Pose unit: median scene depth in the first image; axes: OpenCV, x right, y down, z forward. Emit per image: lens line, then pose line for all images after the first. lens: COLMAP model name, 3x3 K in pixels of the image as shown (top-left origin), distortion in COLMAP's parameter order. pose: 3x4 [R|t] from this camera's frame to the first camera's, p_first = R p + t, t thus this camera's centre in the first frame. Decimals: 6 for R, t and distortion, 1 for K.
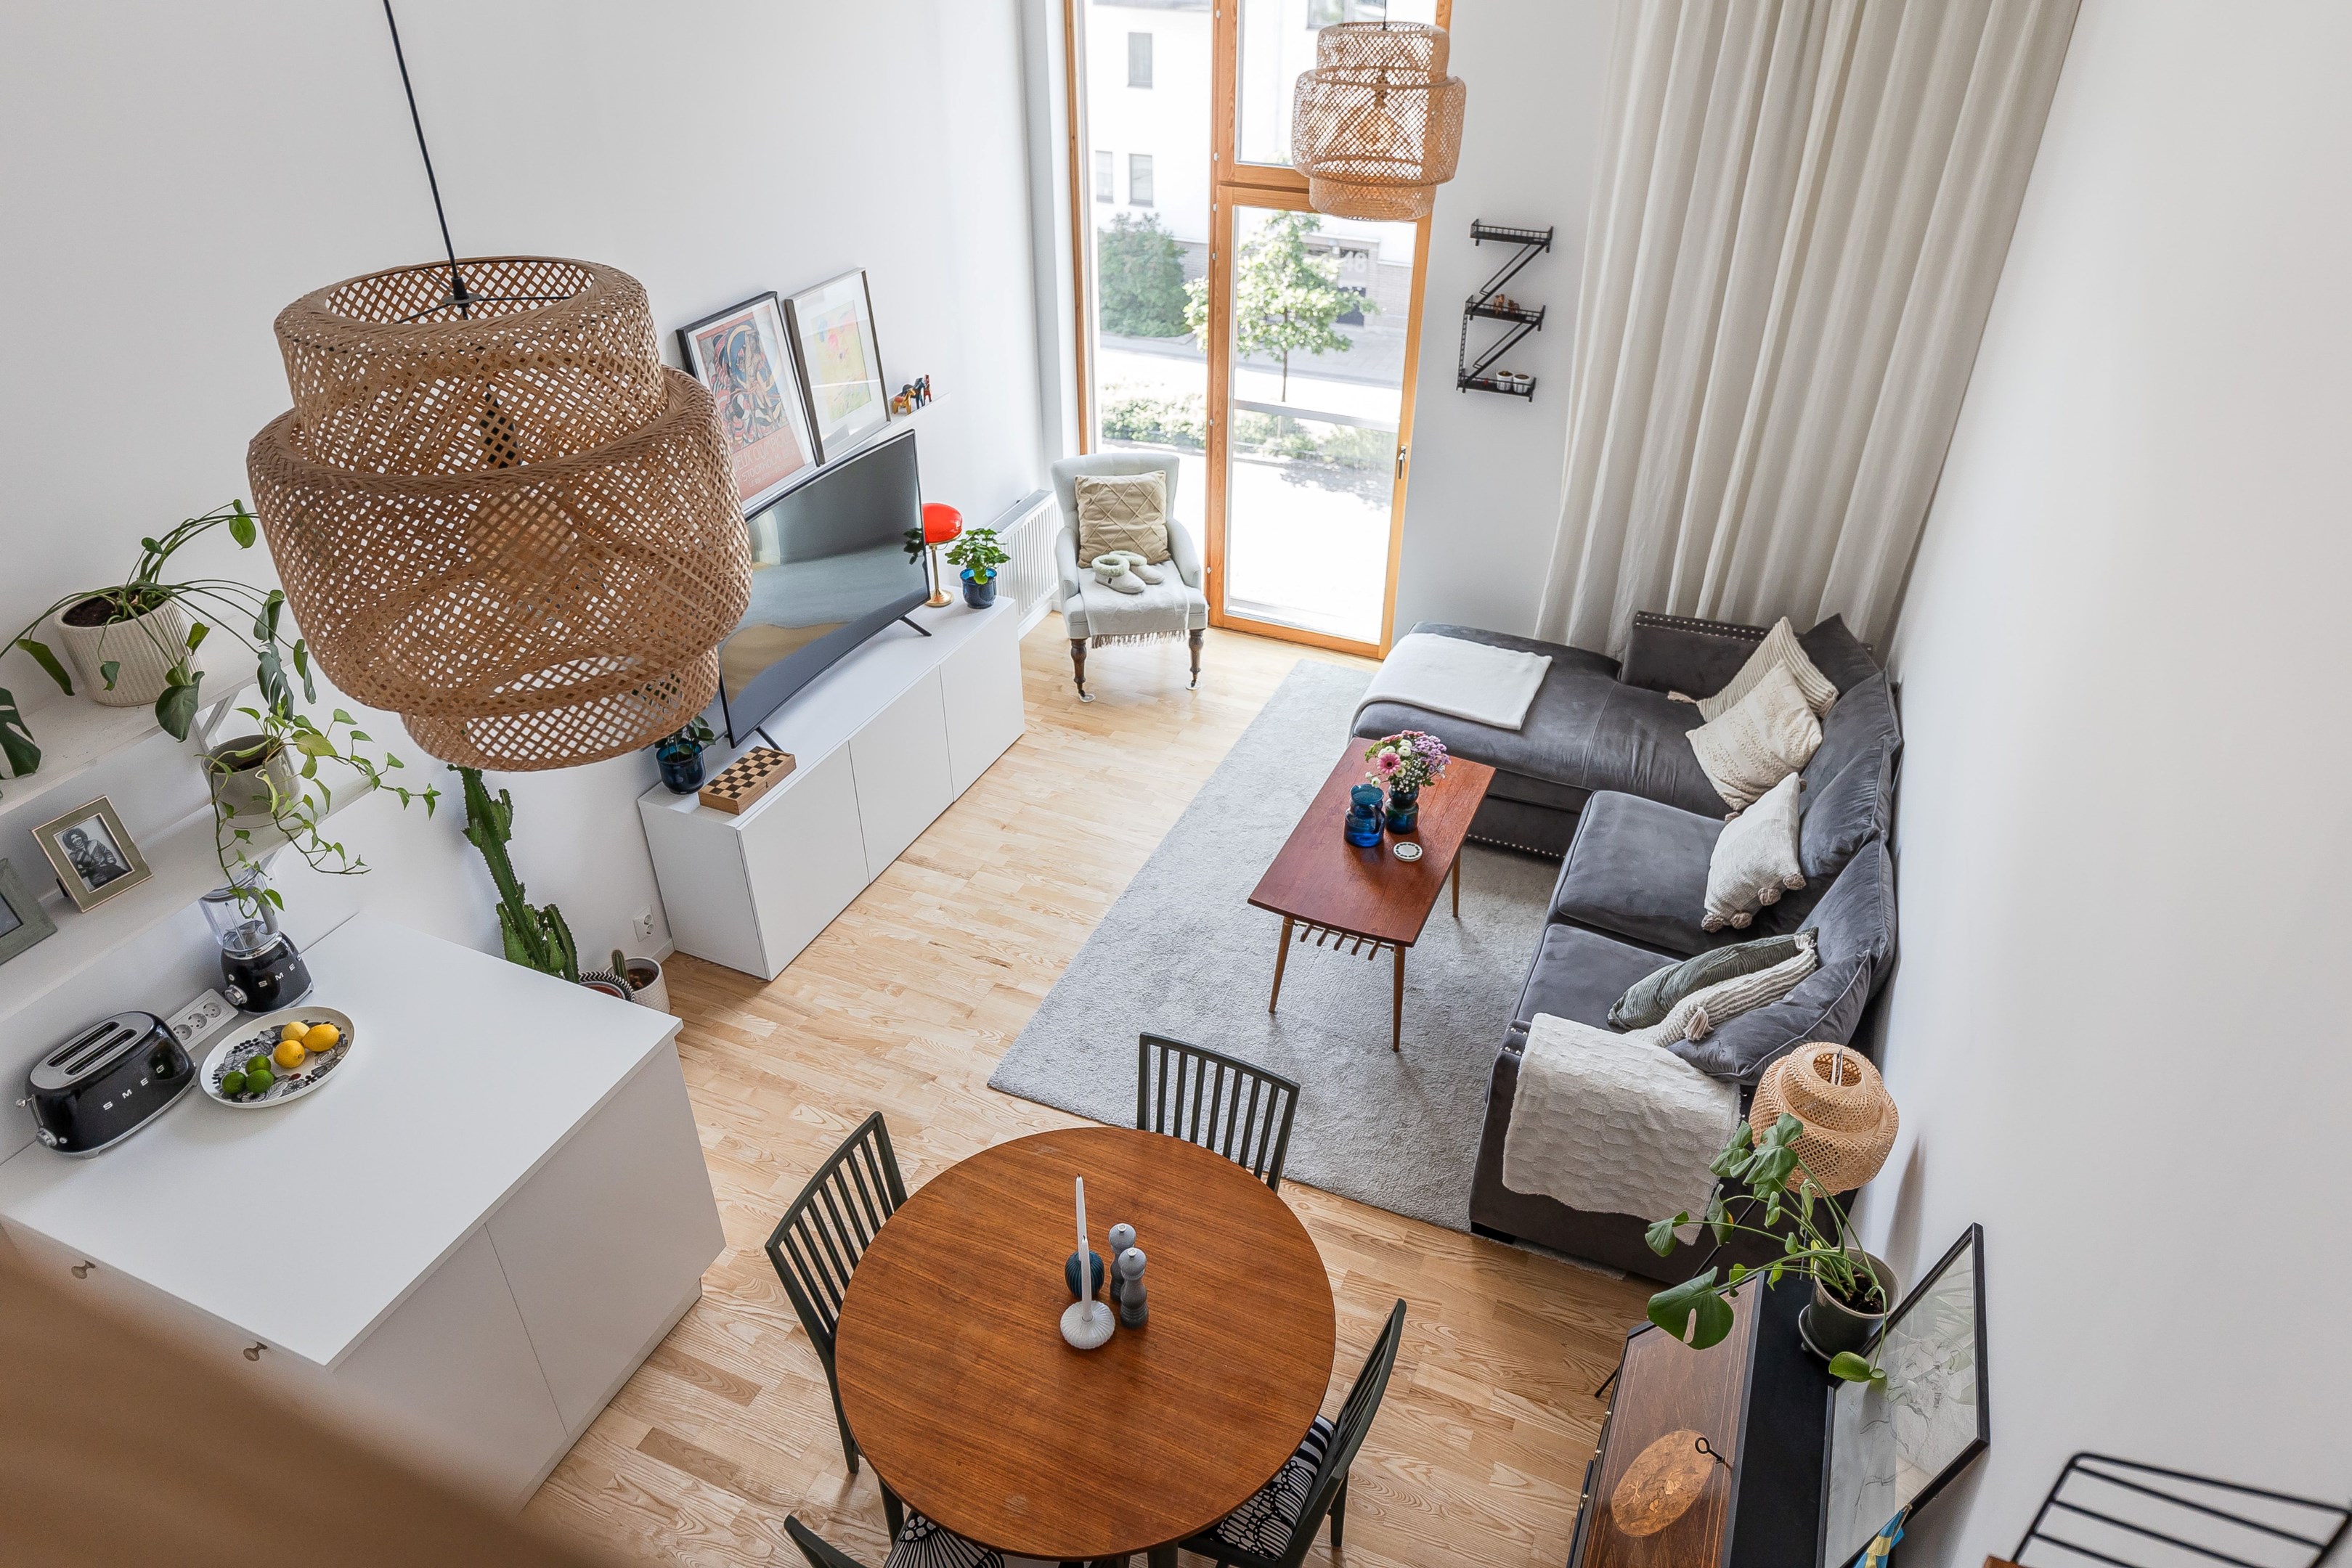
lens RADIAL K [[1476.7, 0, 1183.8], [0, 1476.7, 781.0], [0, 0, 1]] dist [-0.001401, -0.001567]
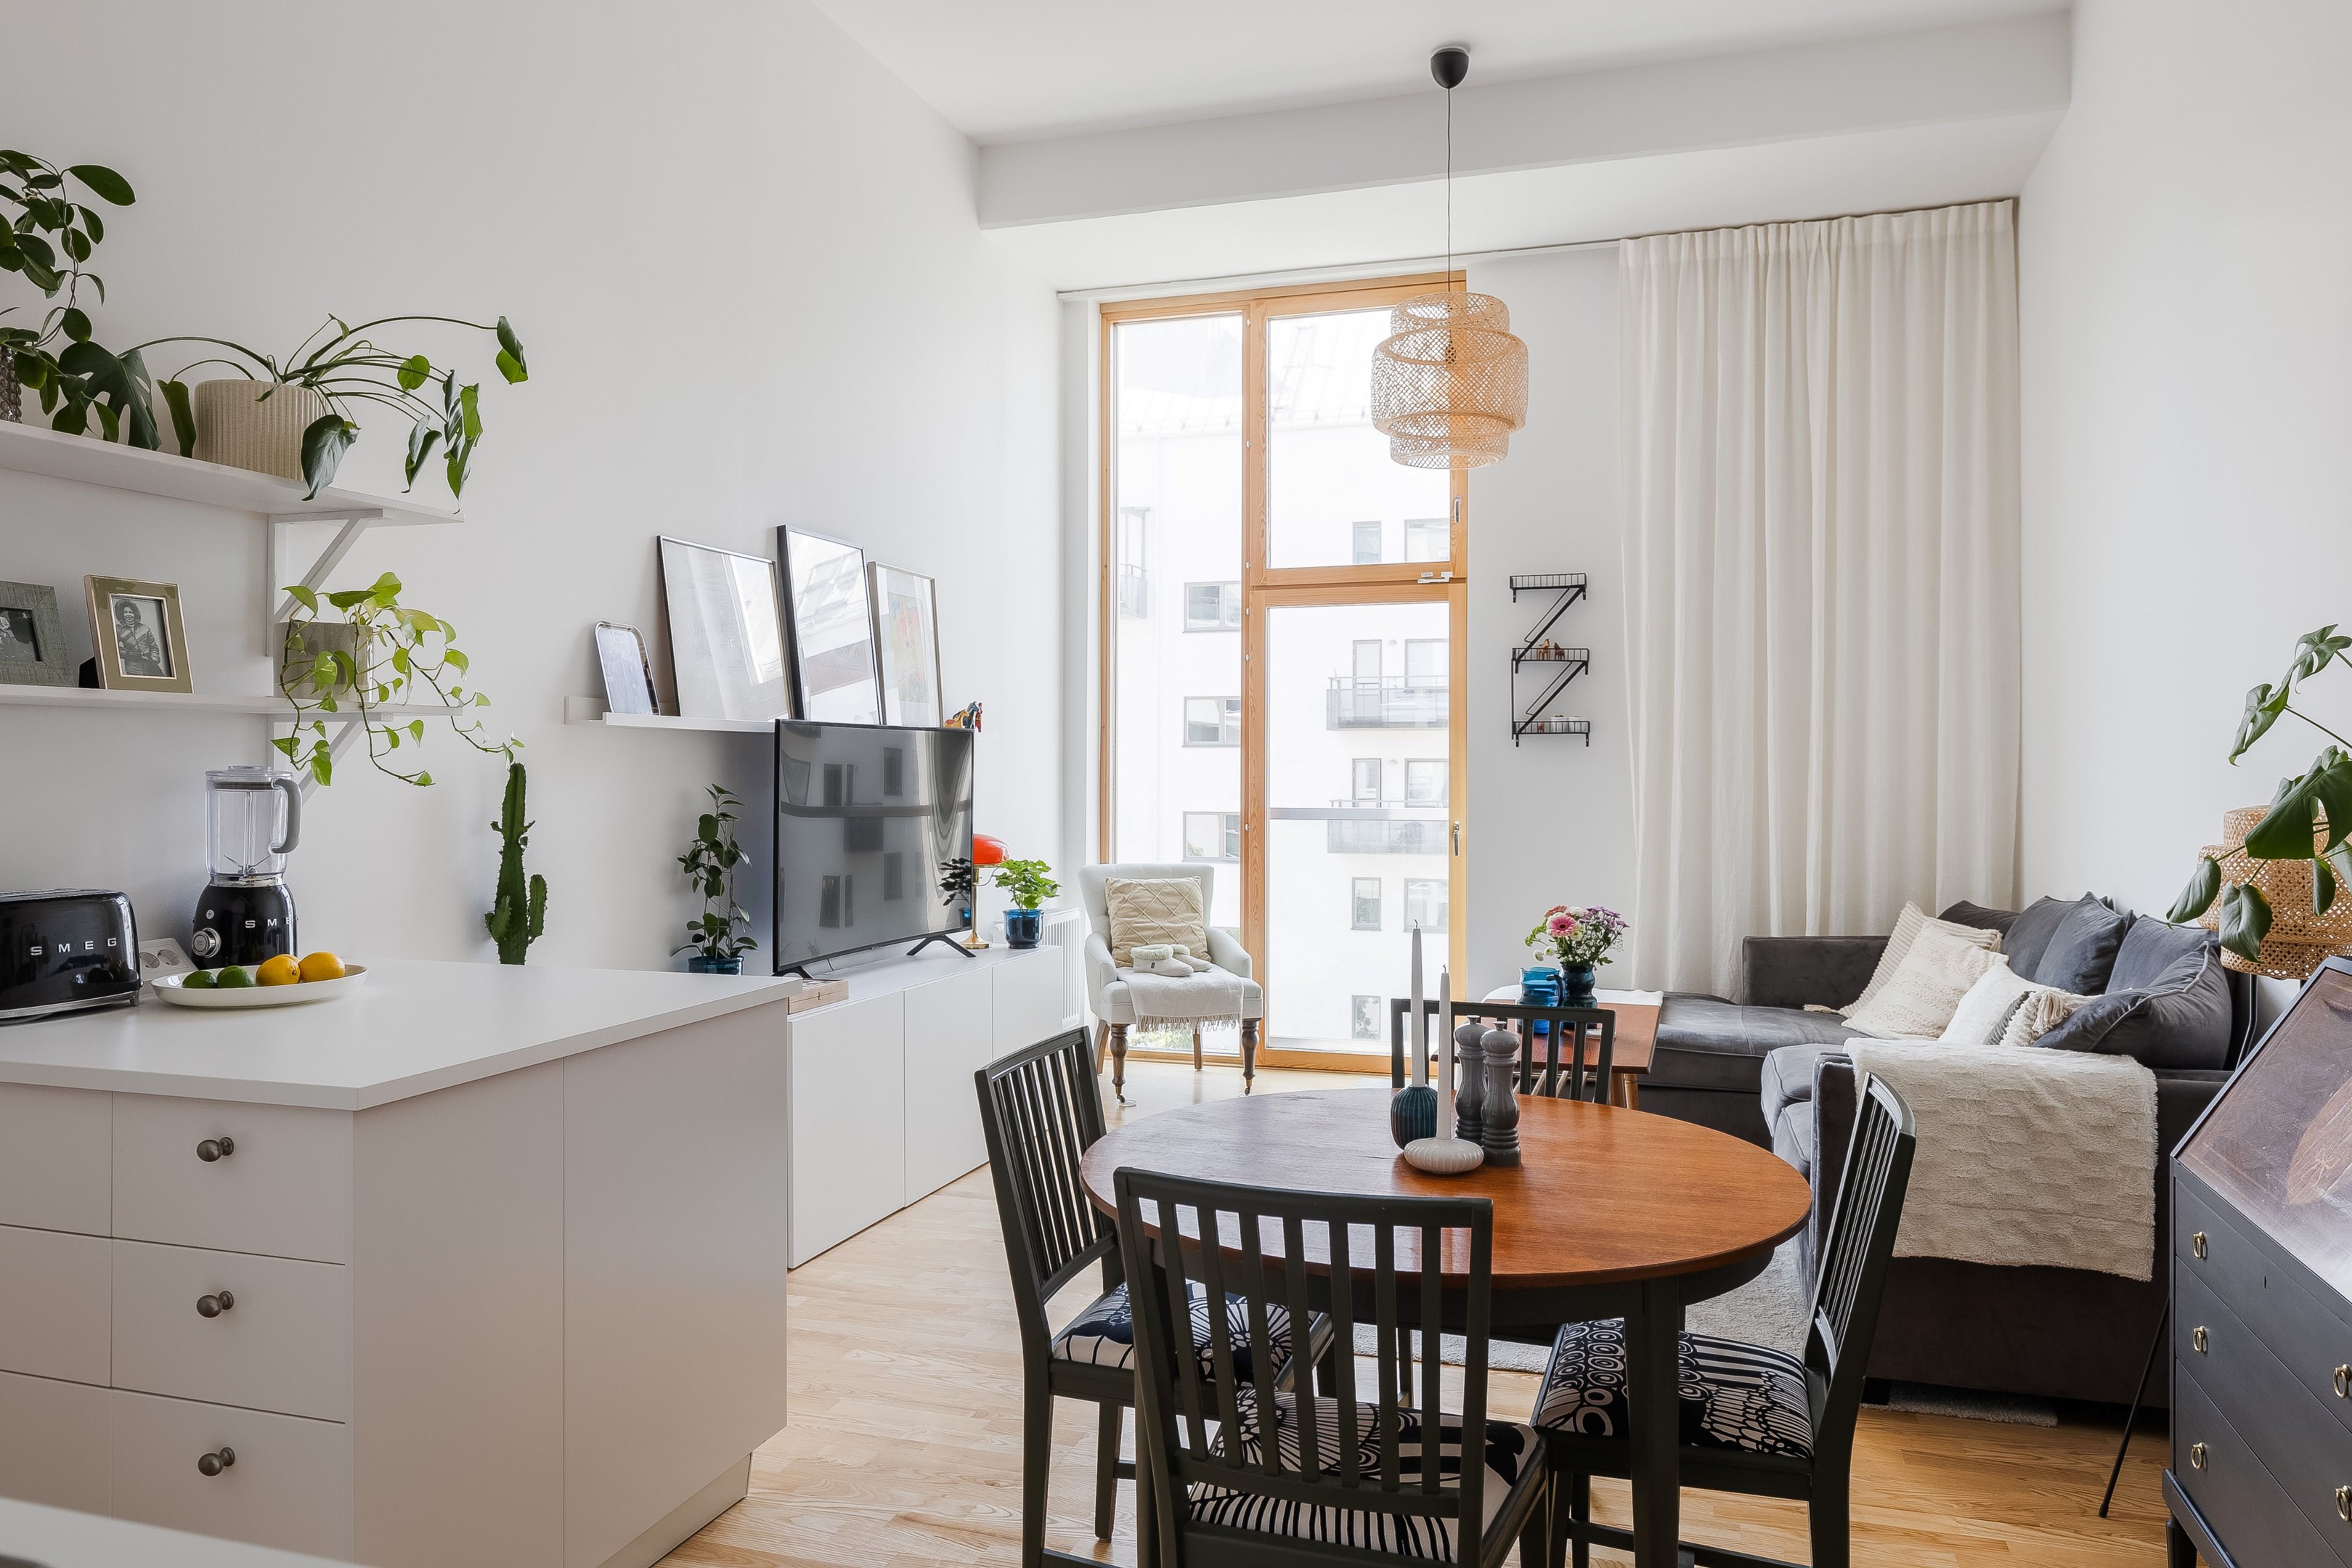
lens RADIAL K [[1585.2, 0, 1183.3], [0, 1585.2, 744.3], [0, 0, 1]] dist [-0.002241, -0.000783]
pose [[0.995866, -0.003934, 0.090747, -0.132660], [0.053779, 0.830671, -0.554160, 0.320880], [-0.073201, 0.556749, 0.827449, 0.145544]]
